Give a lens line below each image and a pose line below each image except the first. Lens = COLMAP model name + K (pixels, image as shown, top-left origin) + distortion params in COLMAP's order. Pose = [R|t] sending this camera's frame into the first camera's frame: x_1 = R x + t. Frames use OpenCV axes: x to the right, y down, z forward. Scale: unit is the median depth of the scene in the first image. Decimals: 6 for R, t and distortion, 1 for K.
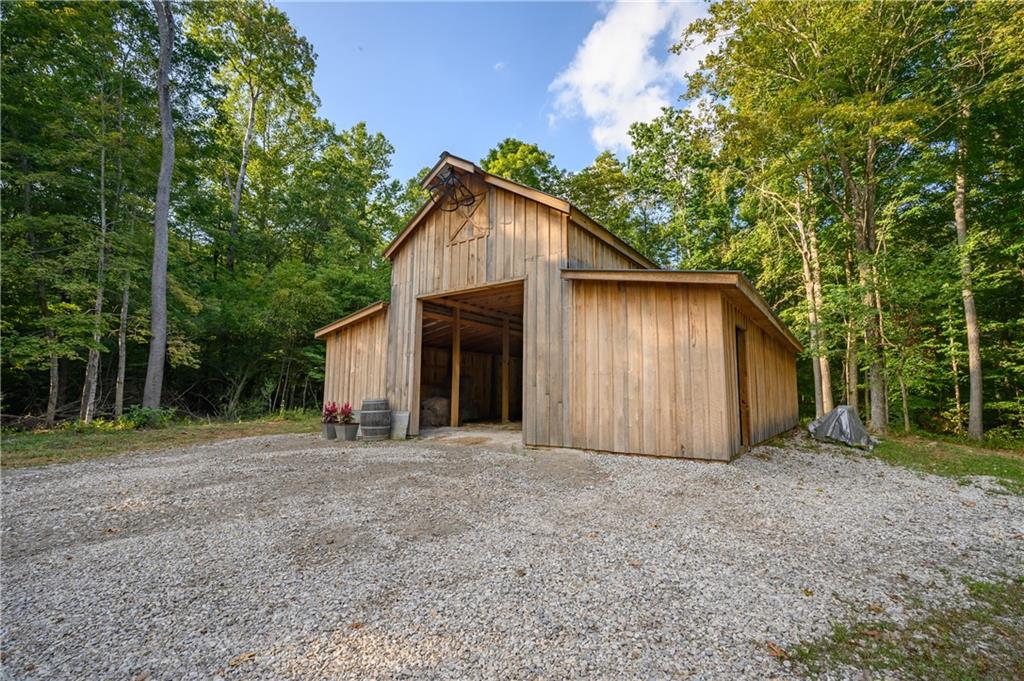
lens RADIAL K [[463.8, 0, 510.1], [0, 463.8, 340.9], [0, 0, 1]] dist [0.000046, 0.000405]
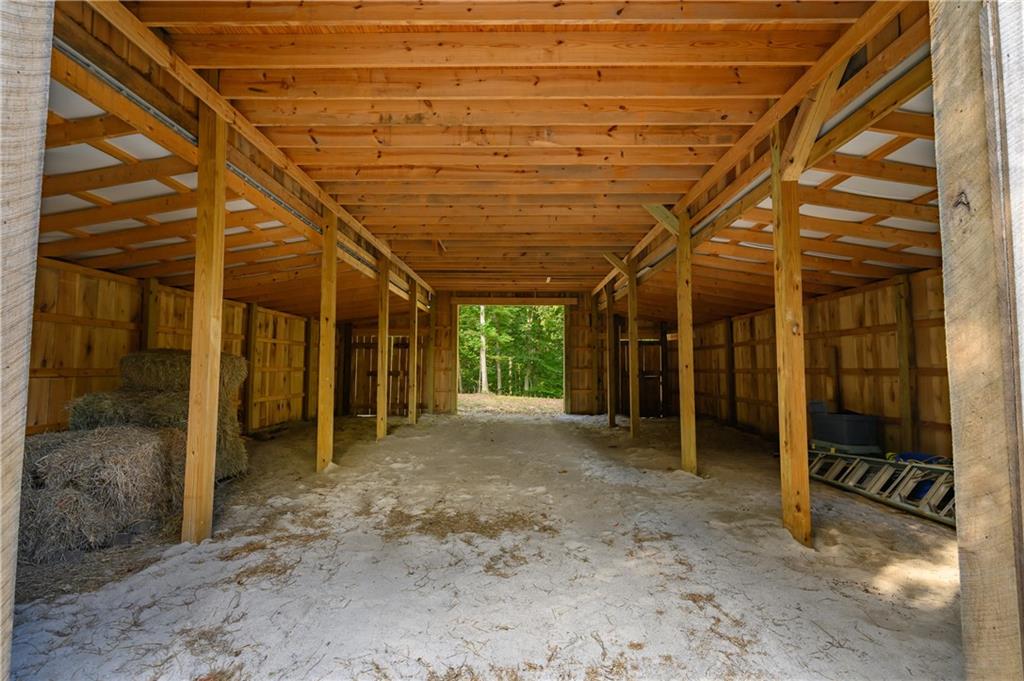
lens RADIAL K [[463.8, 0, 510.1], [0, 463.8, 340.9], [0, 0, 1]] dist [0.000046, 0.000405]
pose [[0.818703, 0.033600, 0.573234, -0.119609], [-0.066074, 0.997168, 0.035919, 0.040622], [-0.570404, -0.067283, 0.818604, 0.621684]]
